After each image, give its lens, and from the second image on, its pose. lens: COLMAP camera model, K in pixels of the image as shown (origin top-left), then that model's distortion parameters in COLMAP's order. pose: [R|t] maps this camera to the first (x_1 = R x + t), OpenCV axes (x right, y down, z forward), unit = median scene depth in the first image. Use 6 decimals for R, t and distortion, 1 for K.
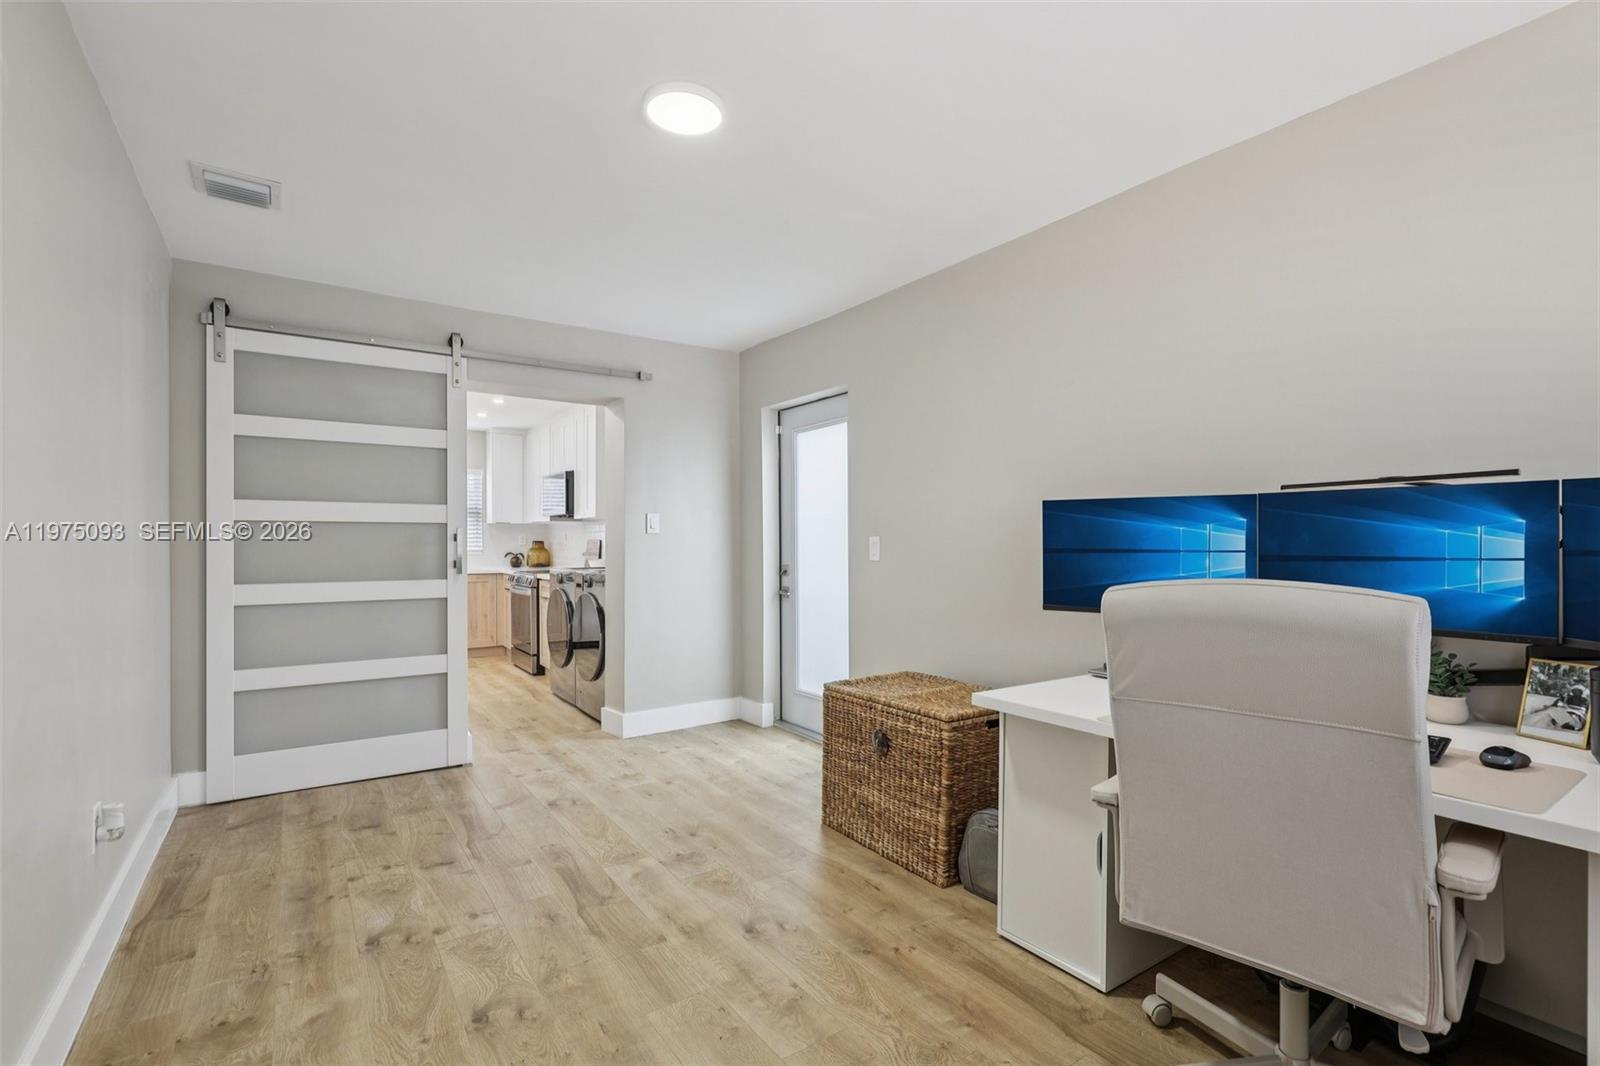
lens RADIAL K [[727.2, 0, 798.7], [0, 727.2, 537.0], [0, 0, 1]] dist [-0.001494, -0.000413]
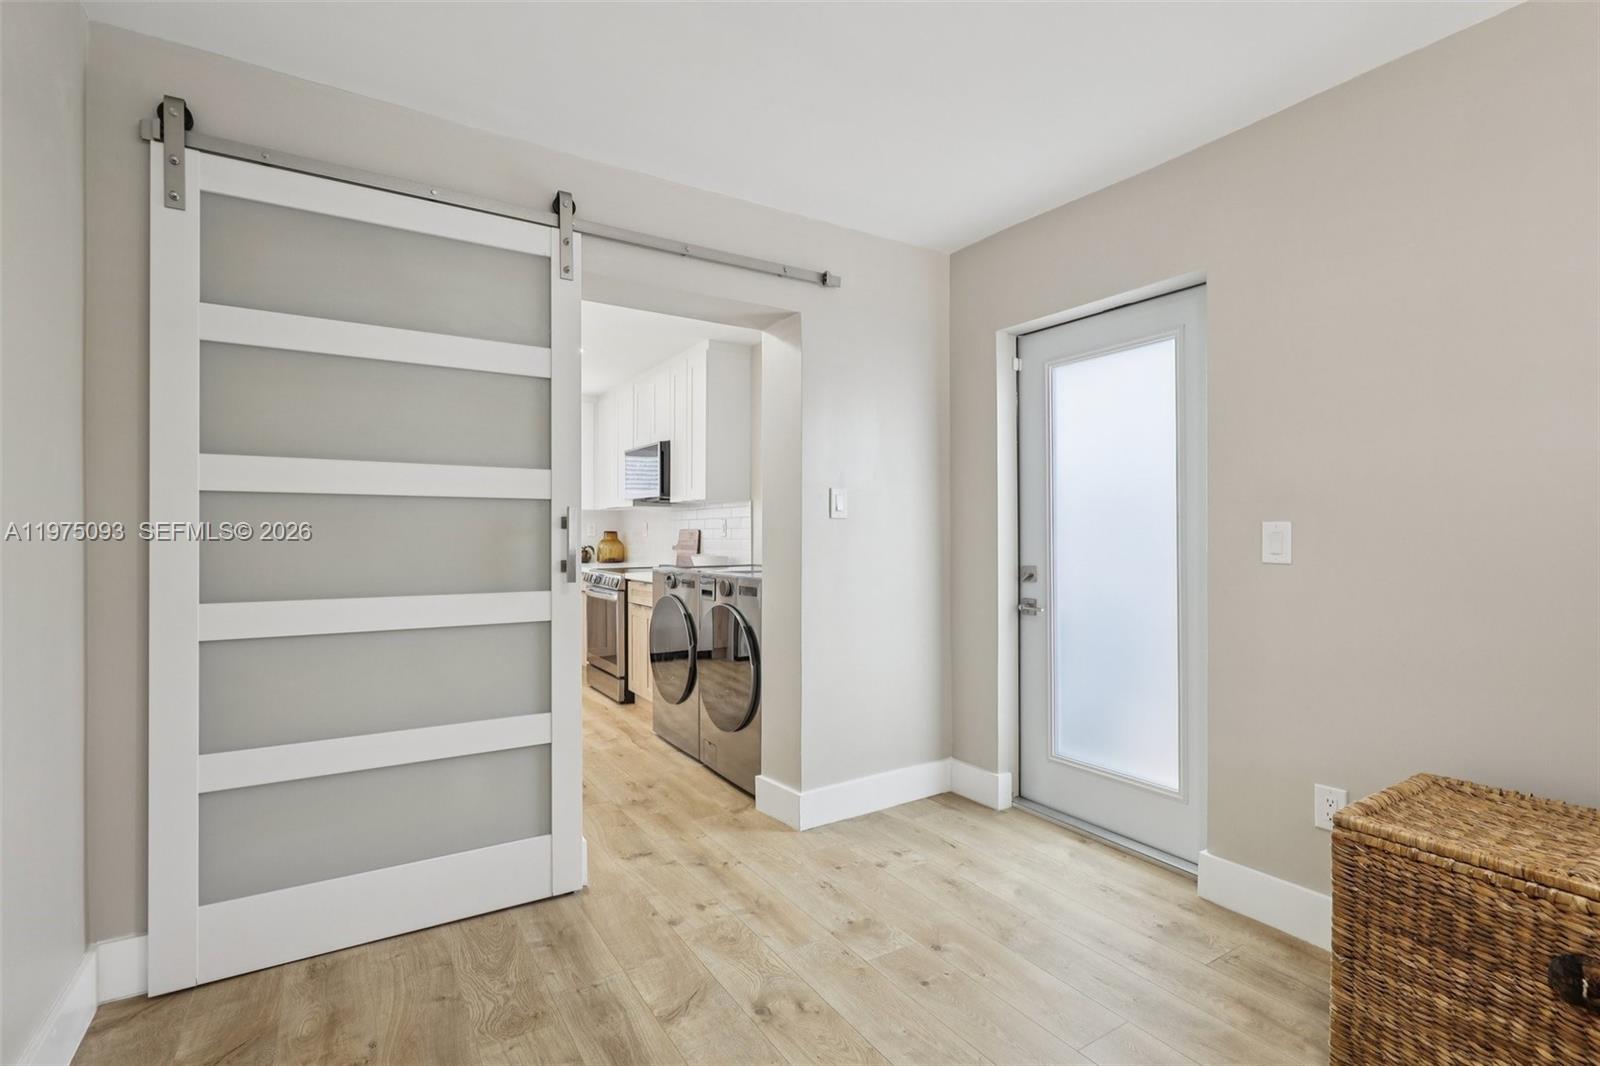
lens RADIAL K [[736.2, 0, 799.0], [0, 736.2, 528.0], [0, 0, 1]] dist [0.000148, 0.000159]
pose [[0.999227, 0.001399, -0.039294, -0.242081], [-0.001439, 0.999998, -0.000999, 0.005256], [0.039293, 0.001054, 0.999227, 0.374066]]
